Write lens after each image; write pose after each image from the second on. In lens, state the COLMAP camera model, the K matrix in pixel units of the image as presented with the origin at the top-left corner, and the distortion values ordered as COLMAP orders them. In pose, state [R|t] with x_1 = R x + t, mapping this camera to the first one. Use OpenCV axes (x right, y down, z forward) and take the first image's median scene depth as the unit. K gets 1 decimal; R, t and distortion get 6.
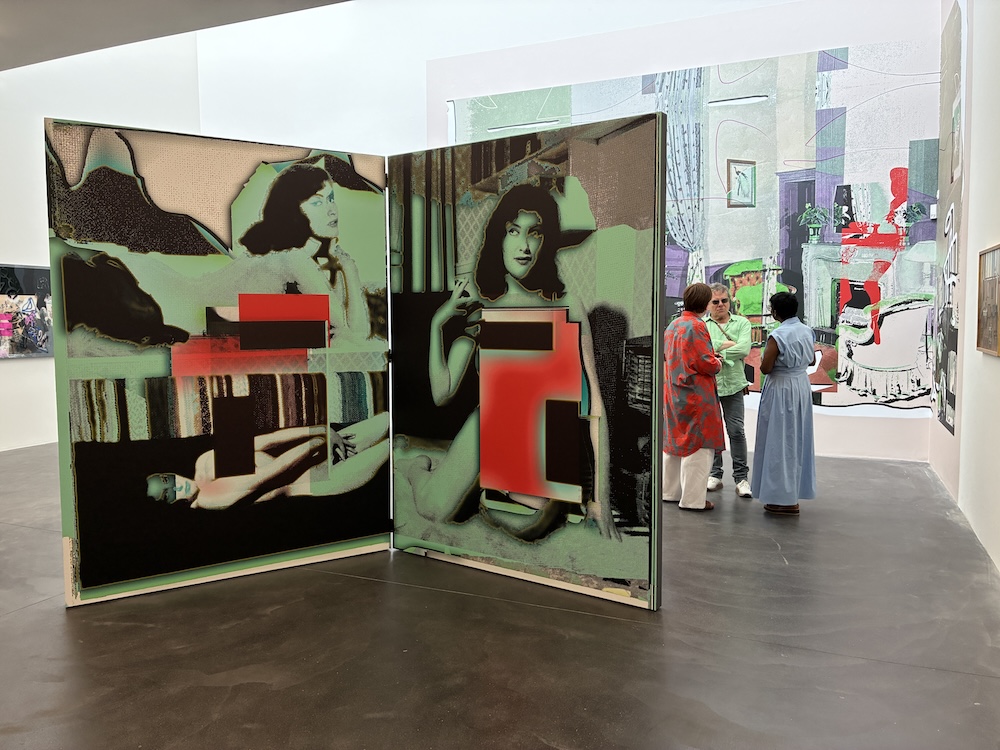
lens RADIAL K [[760.2, 0, 500.6], [0, 760.2, 373.4], [0, 0, 1]] dist [0.045712, -0.048283]
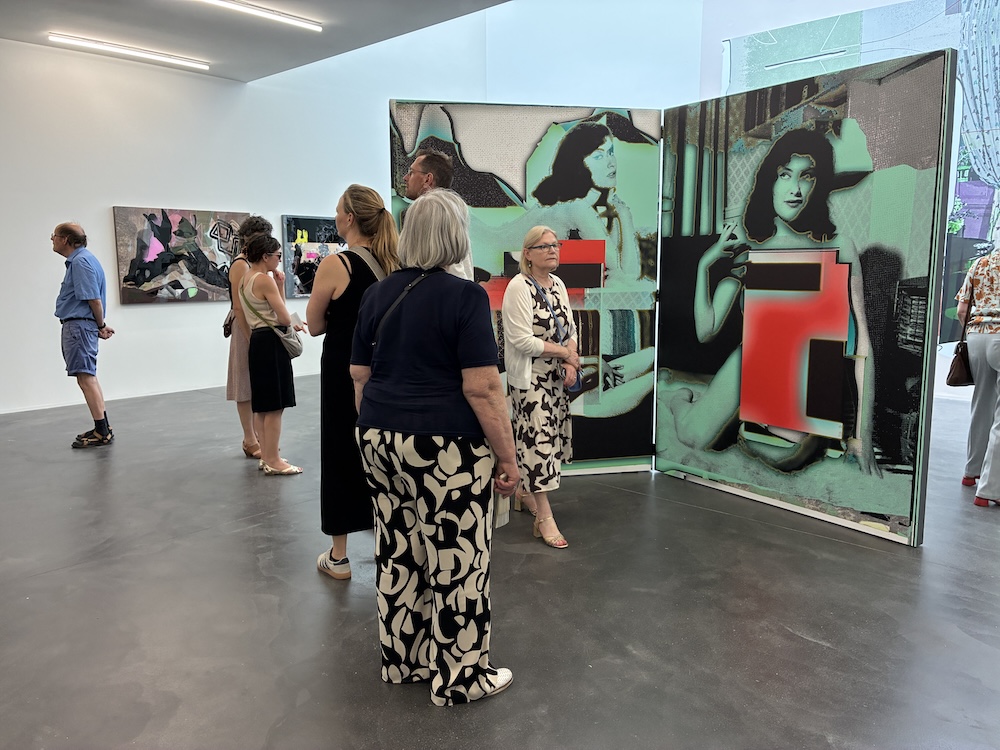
lens RADIAL K [[760.2, 0, 500.0], [0, 760.2, 366.9], [0, 0, 1]] dist [0.045712, -0.048283]
pose [[0.943969, 0.045111, -0.326938, 0.002994], [-0.025239, 0.997581, 0.064775, 0.015093], [0.329069, -0.052894, 0.942823, -0.117838]]
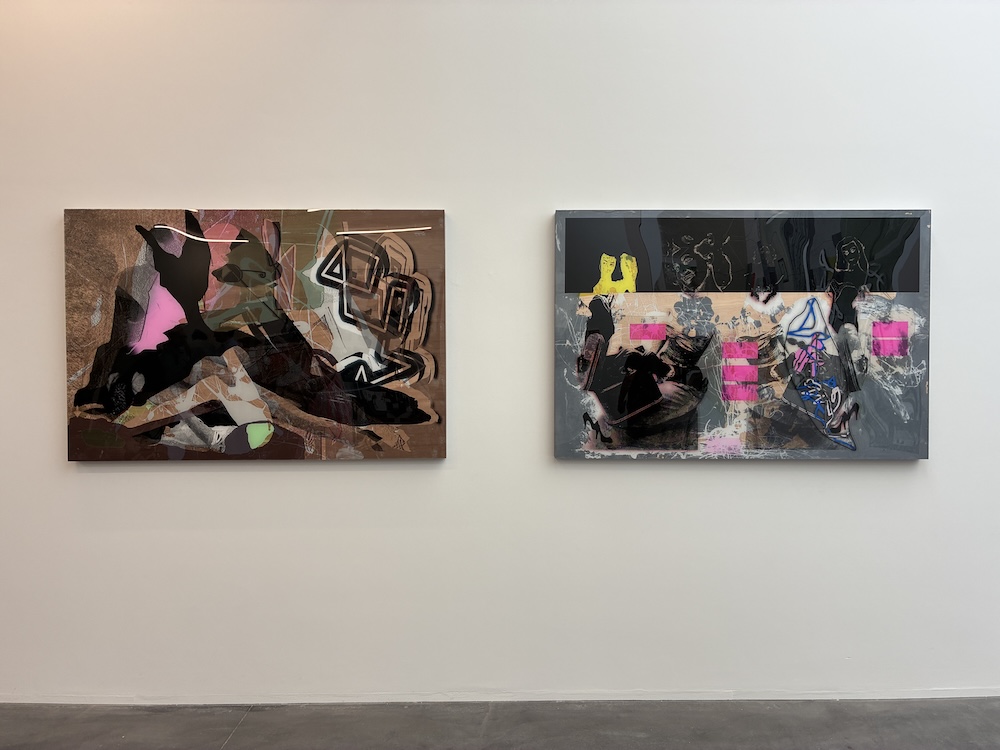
lens RADIAL K [[760.2, 0, 499.1], [0, 760.2, 379.7], [0, 0, 1]] dist [0.045712, -0.048283]
pose [[0.403714, 0.021310, -0.914637, -0.654185], [-0.070503, 0.997480, -0.007879, -0.089698], [0.912164, 0.067666, 0.404200, 1.391776]]
